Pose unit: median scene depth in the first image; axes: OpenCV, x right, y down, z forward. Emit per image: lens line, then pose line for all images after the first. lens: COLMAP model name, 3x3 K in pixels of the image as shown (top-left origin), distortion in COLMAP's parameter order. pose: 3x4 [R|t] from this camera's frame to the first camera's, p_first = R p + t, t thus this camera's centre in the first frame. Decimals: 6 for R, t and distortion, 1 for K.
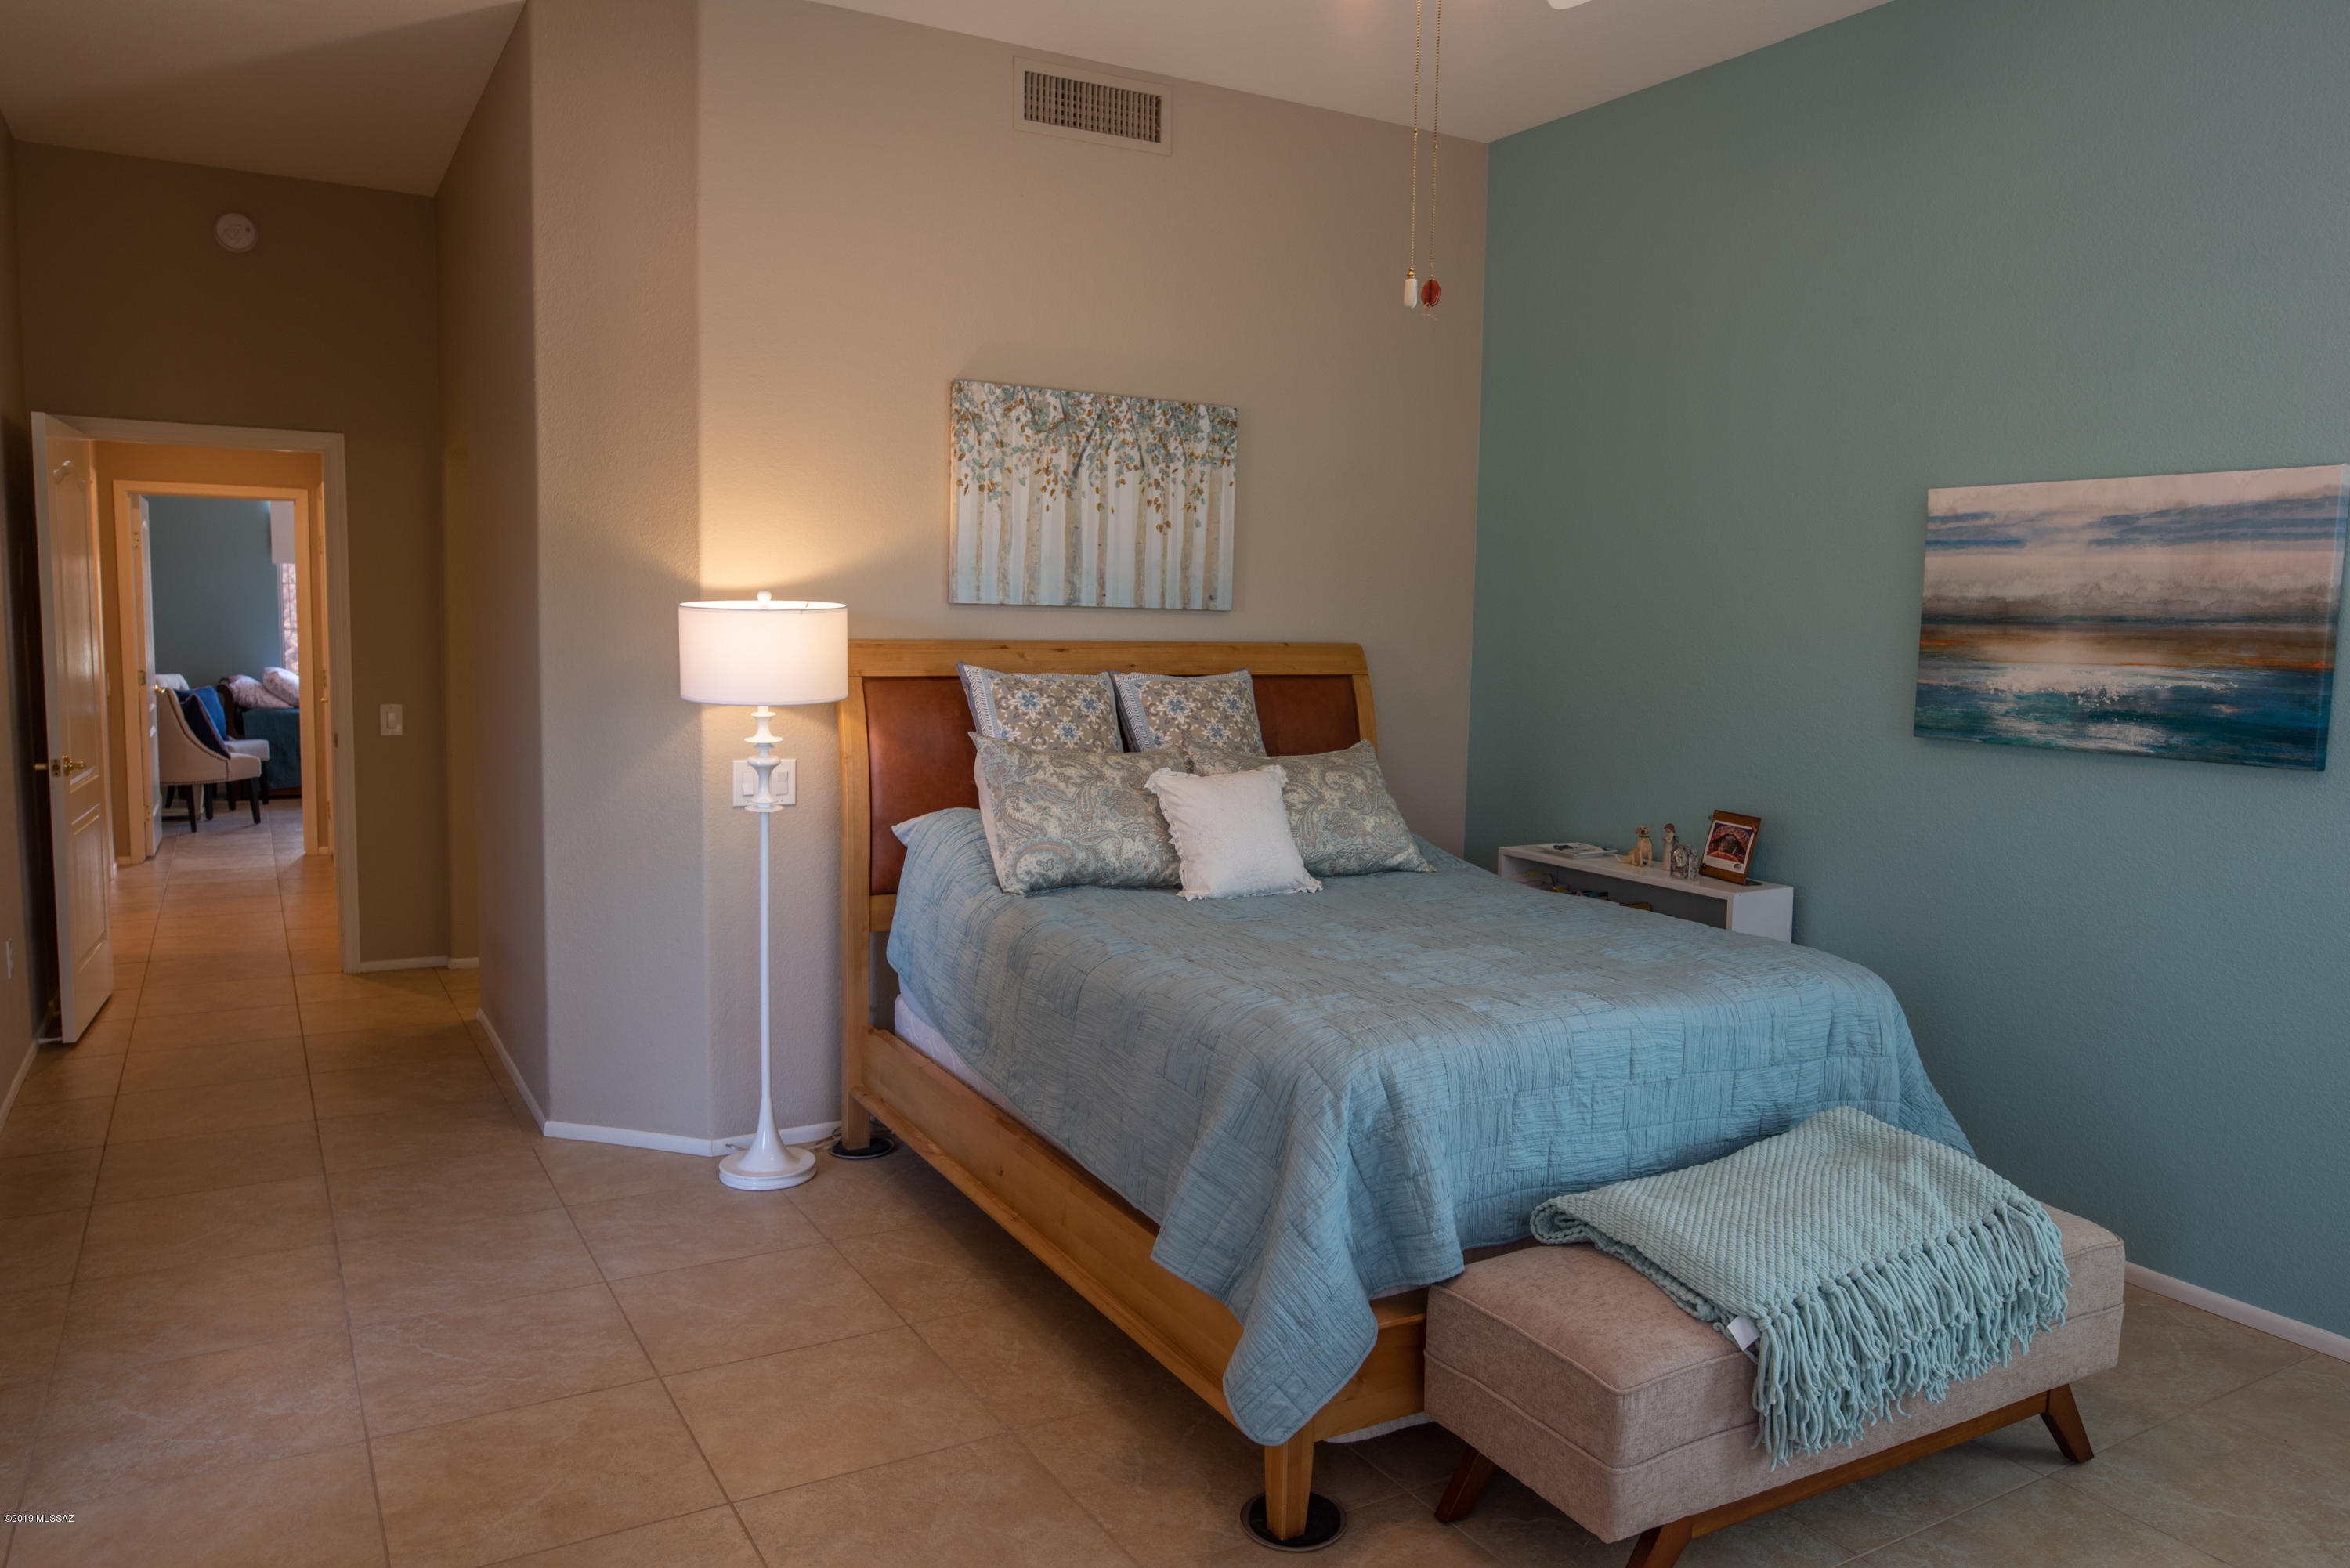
lens RADIAL K [[1633.5, 0, 1176.1], [0, 1633.5, 782.0], [0, 0, 1]] dist [-0.005228, -0.000737]
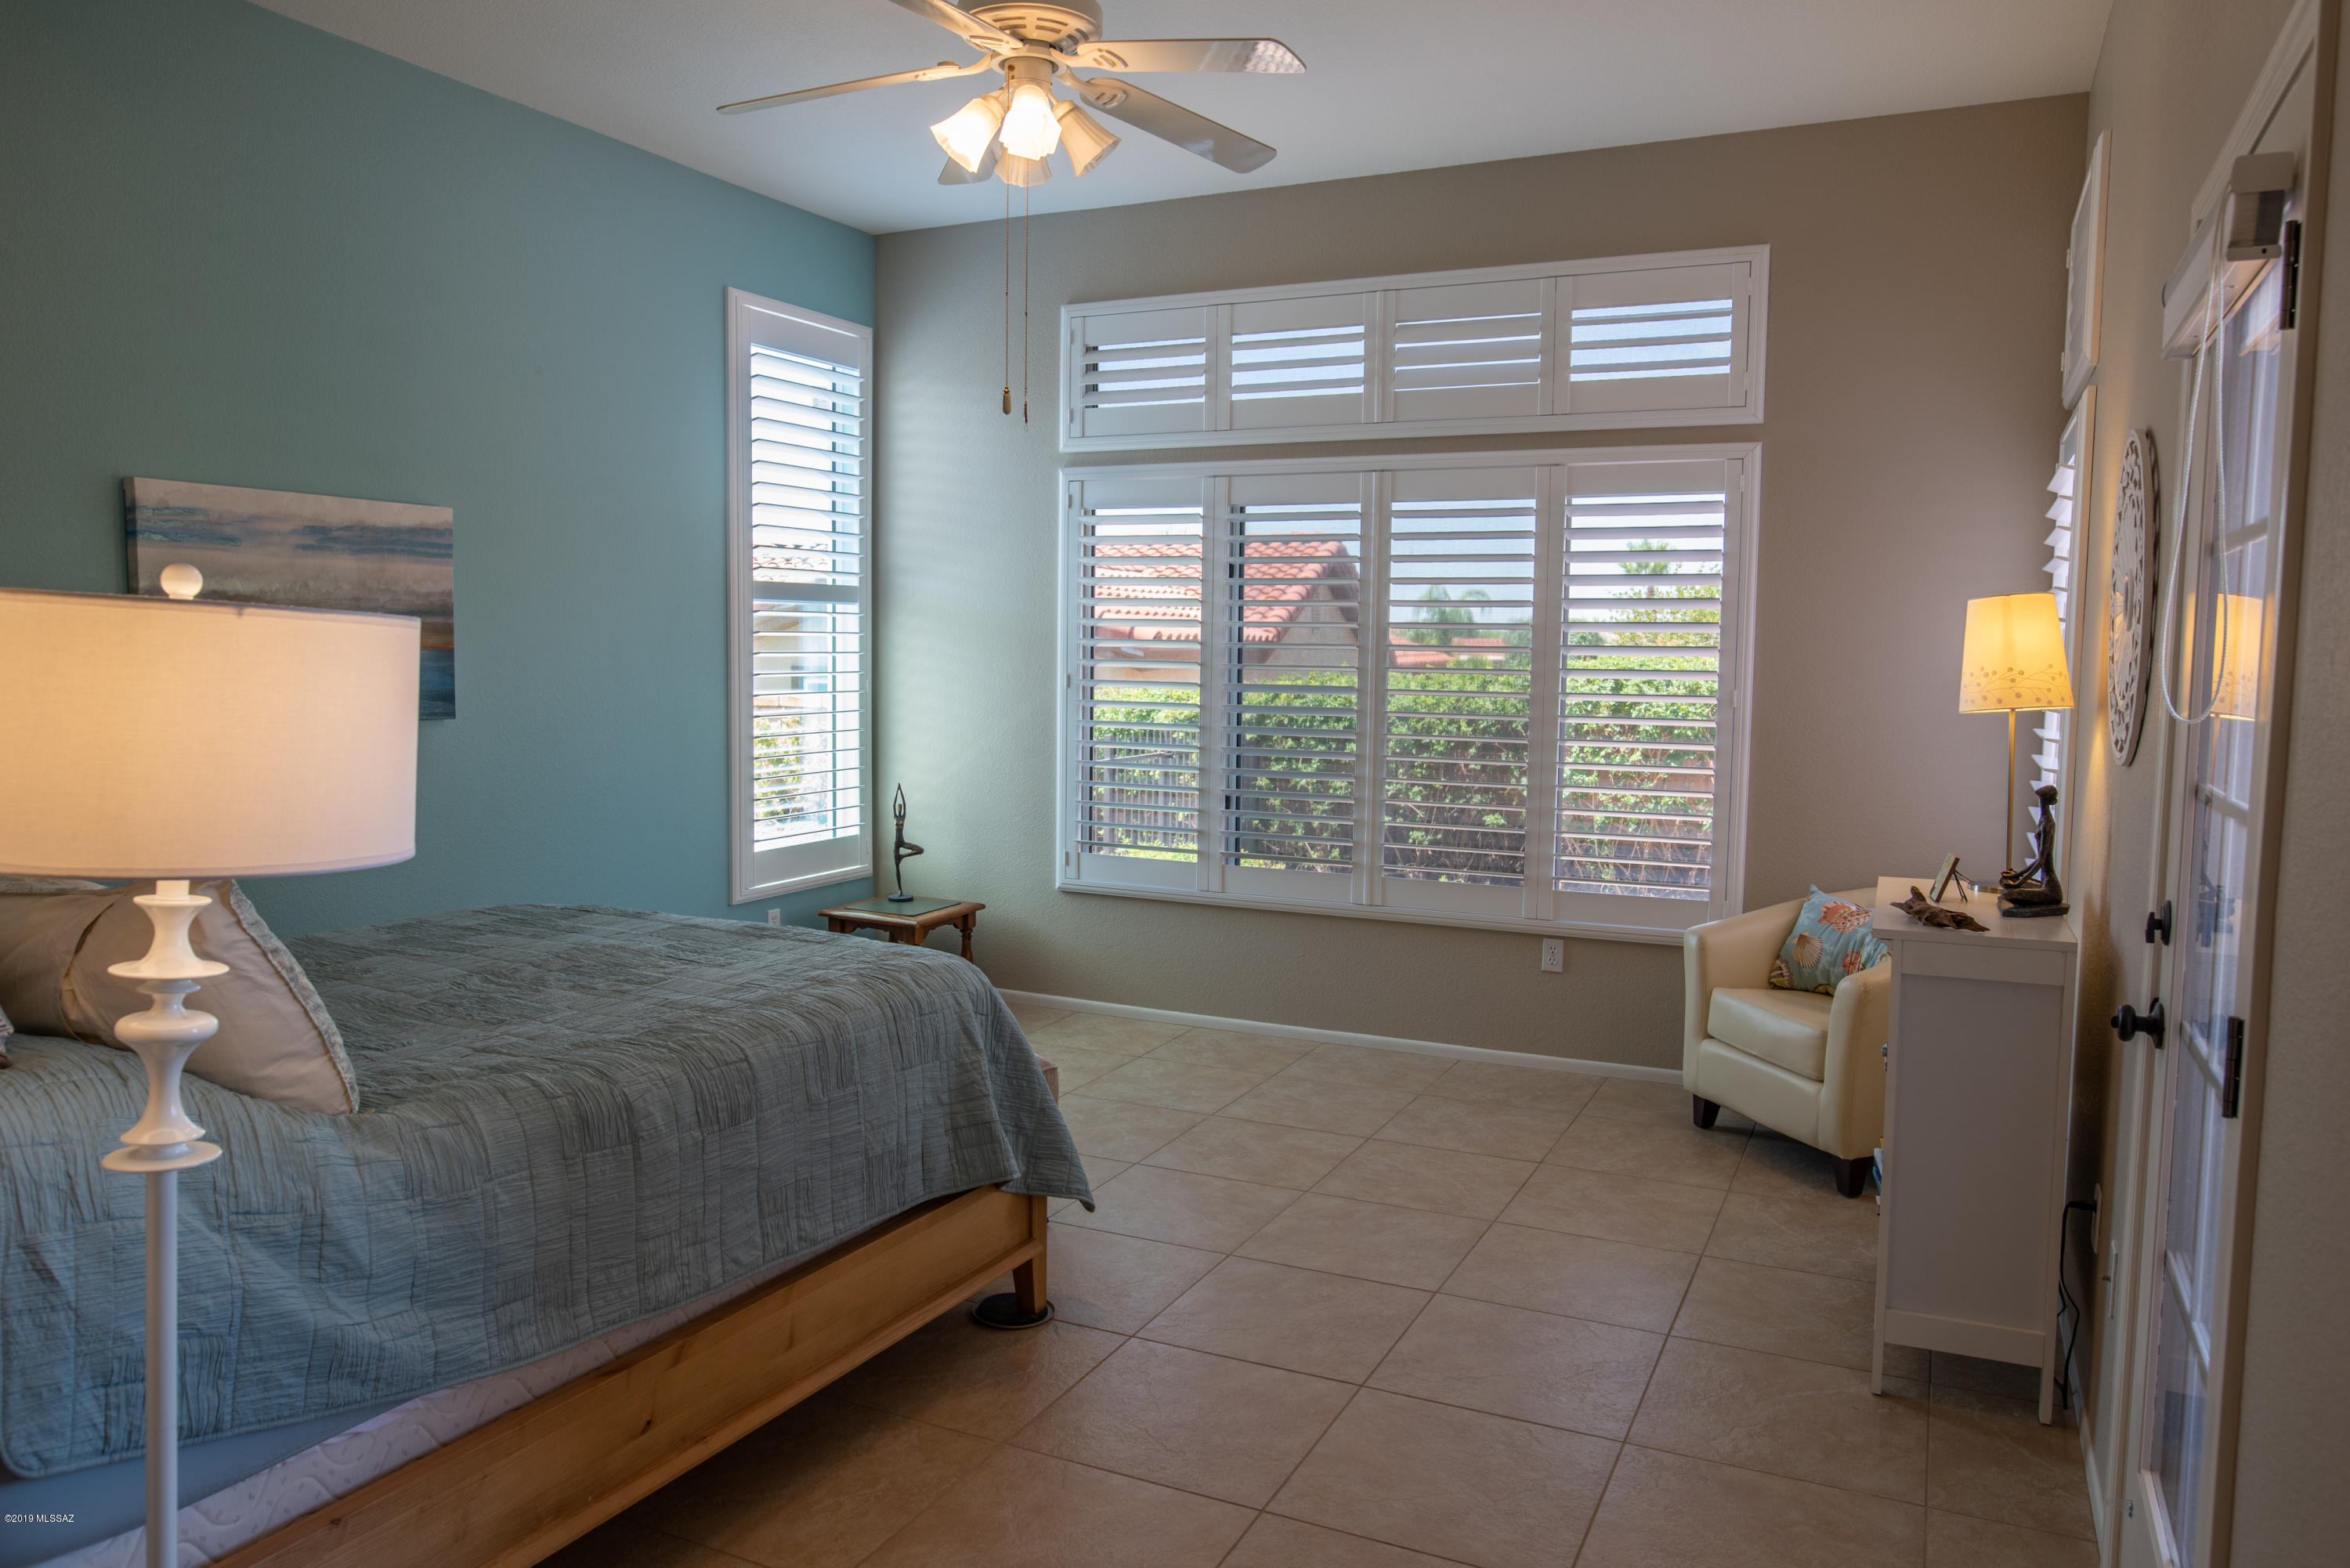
lens RADIAL K [[1633.5, 0, 1177.1], [0, 1633.5, 781.9], [0, 0, 1]] dist [-0.005228, -0.000737]
pose [[-0.568261, -0.095287, 0.817312, -0.791746], [0.061842, 0.985518, 0.157895, -0.130052], [-0.820521, 0.140269, -0.554139, 1.188651]]
